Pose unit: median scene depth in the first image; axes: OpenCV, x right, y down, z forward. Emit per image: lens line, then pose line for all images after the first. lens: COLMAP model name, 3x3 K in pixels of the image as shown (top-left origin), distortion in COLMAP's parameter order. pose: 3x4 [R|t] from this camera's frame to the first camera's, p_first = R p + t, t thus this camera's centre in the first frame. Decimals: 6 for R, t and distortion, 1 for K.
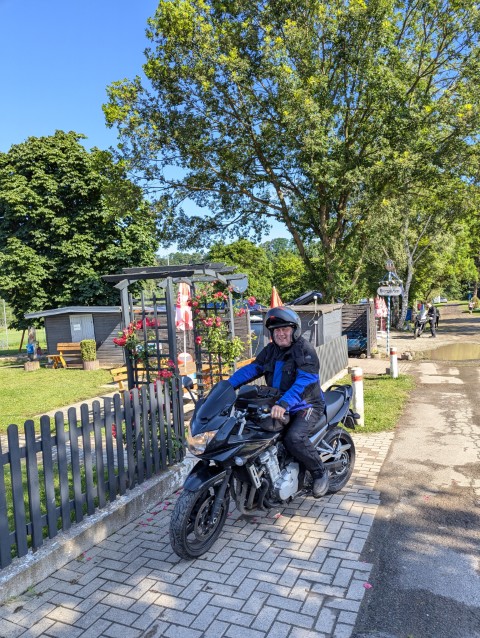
lens RADIAL K [[442.2, 0, 251.6], [0, 442.2, 329.2], [0, 0, 1]] dist [0.077183, -0.053827]
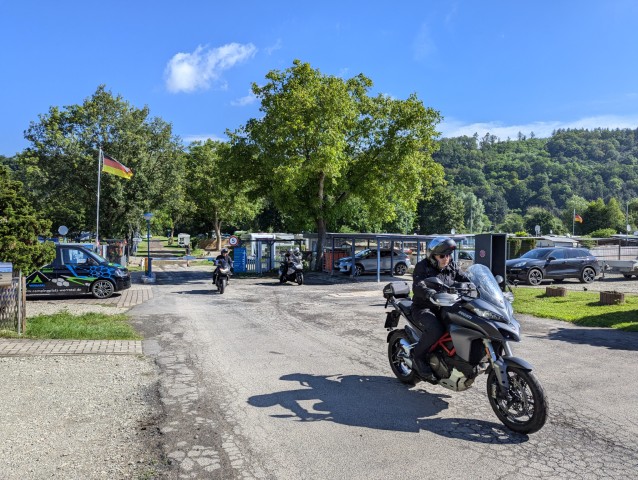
lens RADIAL K [[438.2, 0, 320.9], [0, 438.2, 241.5], [0, 0, 1]] dist [0.069289, -0.049892]
pose [[0.709321, 0.052265, 0.702945, -0.707323], [-0.022341, 0.998413, -0.051691, 0.037029], [-0.704531, 0.020961, 0.709363, -1.524827]]
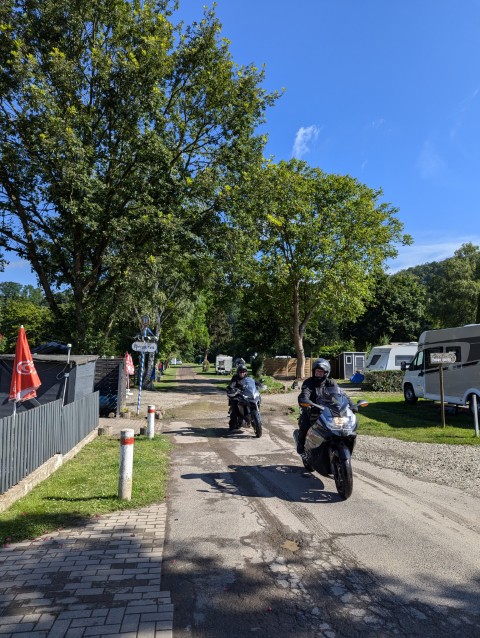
lens RADIAL K [[443.1, 0, 241.4], [0, 443.1, 329.5], [0, 0, 1]] dist [0.075964, -0.068565]
pose [[0.851523, 0.096159, 0.515424, -0.013501], [-0.028269, 0.990029, -0.138000, 0.004359], [-0.523555, 0.102940, 0.845751, 0.055321]]
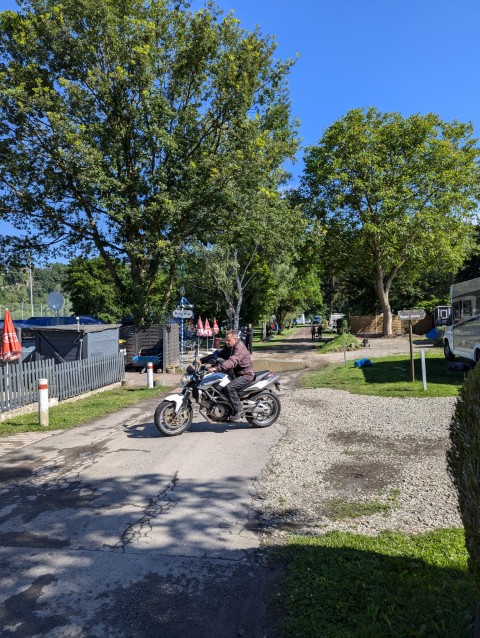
lens RADIAL K [[443.1, 0, 249.6], [0, 443.1, 332.7], [0, 0, 1]] dist [0.002693, -0.000104]
pose [[0.972013, 0.018963, 0.234161, 0.190434], [-0.011789, 0.999418, -0.031998, -0.002704], [-0.234632, 0.028342, 0.971671, -0.123931]]
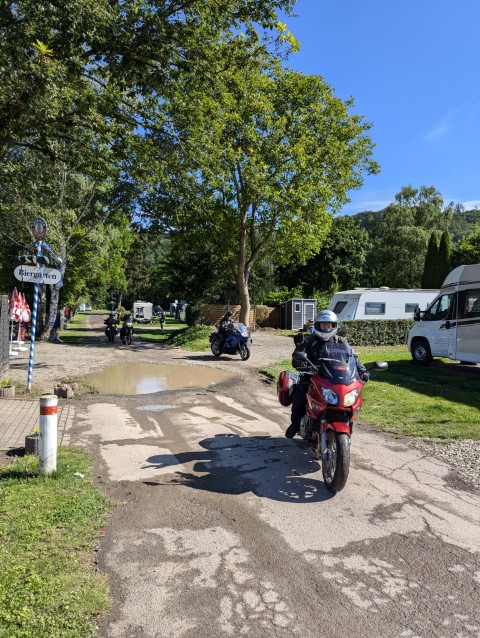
lens RADIAL K [[443.1, 0, 241.5], [0, 443.1, 324.2], [0, 0, 1]] dist [0.052620, -0.041763]
pose [[0.734246, 0.049817, 0.677053, 0.108626], [-0.030238, 0.998714, -0.040691, -0.008143], [-0.678209, 0.009404, 0.734809, 0.375519]]
